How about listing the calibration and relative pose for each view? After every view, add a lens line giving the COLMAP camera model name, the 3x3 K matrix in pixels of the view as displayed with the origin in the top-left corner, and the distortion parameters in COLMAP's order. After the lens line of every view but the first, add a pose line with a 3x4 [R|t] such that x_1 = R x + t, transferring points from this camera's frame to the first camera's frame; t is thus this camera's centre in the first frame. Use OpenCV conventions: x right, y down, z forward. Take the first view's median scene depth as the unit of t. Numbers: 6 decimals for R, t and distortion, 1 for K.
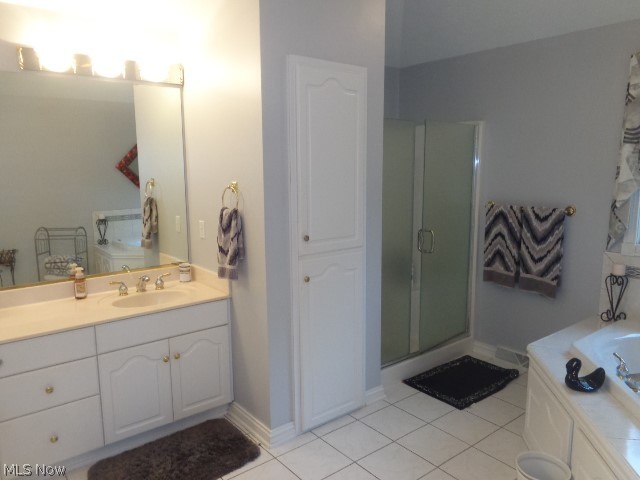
lens RADIAL K [[481.5, 0, 321.3], [0, 481.5, 238.4], [0, 0, 1]] dist [-0.003139, 0.003517]
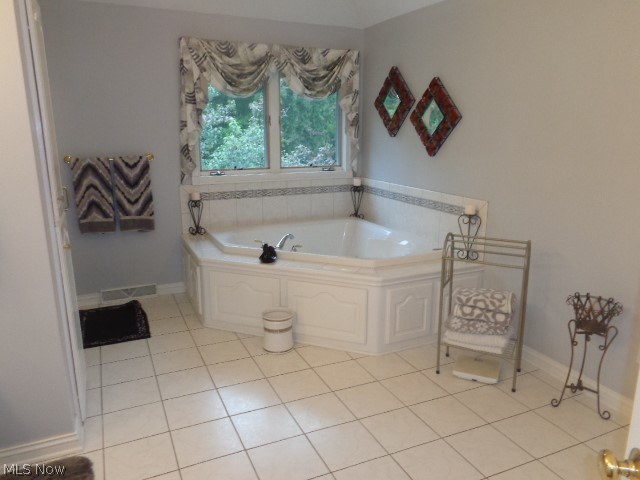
lens RADIAL K [[481.5, 0, 321.3], [0, 481.5, 238.4], [0, 0, 1]] dist [-0.003139, 0.003517]
pose [[0.239239, -0.215207, 0.946811, -0.543938], [0.150521, 0.971560, 0.182799, -0.013665], [-0.959223, 0.098782, 0.264828, 0.250525]]
